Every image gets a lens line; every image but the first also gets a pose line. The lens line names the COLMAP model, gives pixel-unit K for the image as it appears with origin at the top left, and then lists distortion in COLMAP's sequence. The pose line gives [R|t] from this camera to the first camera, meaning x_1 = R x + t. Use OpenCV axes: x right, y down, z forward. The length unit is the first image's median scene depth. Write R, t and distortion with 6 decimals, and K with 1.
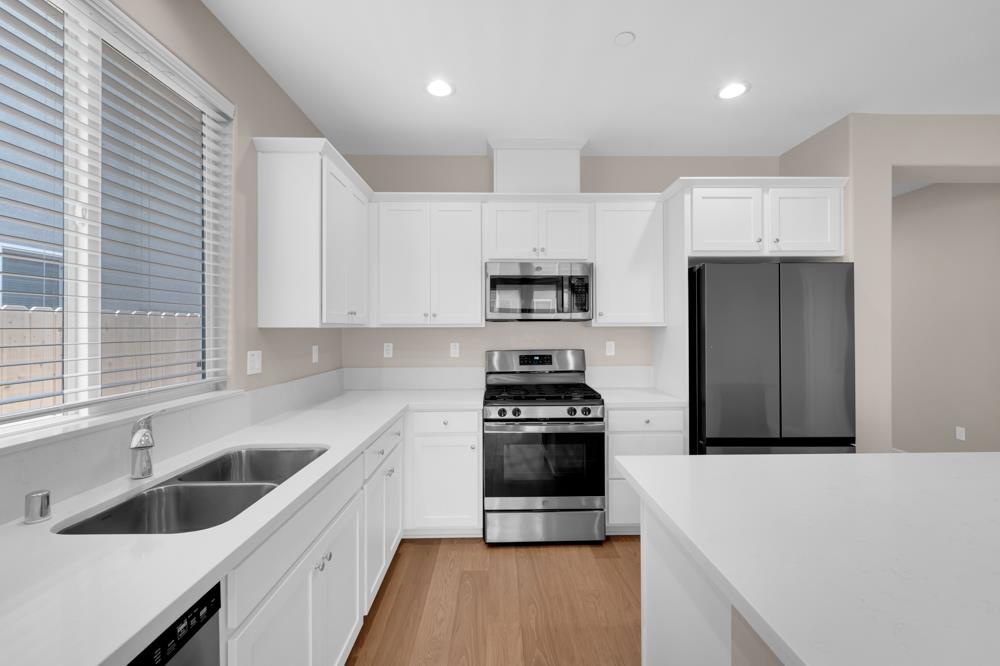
lens RADIAL K [[429.5, 0, 502.0], [0, 429.5, 325.0], [0, 0, 1]] dist [0.000314, 0.000036]
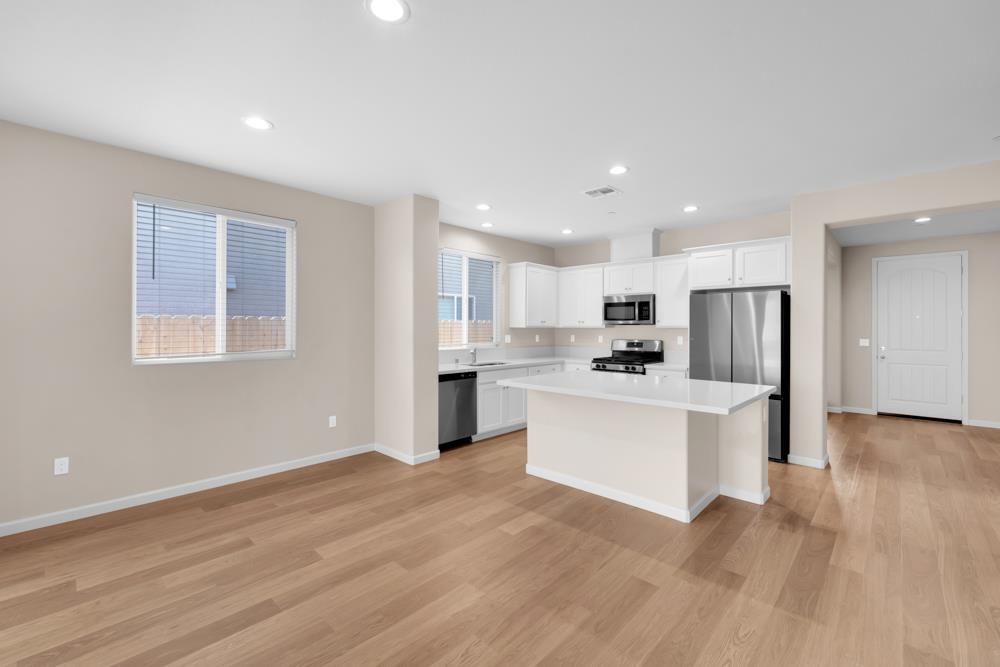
lens RADIAL K [[415.6, 0, 500.3], [0, 415.6, 328.1], [0, 0, 1]] dist [0.000326, 0.000017]
pose [[0.717326, 0.003260, -0.696730, 1.049181], [-0.003570, 0.999993, 0.001003, 0.007603], [0.696729, 0.001768, 0.717332, -0.836869]]
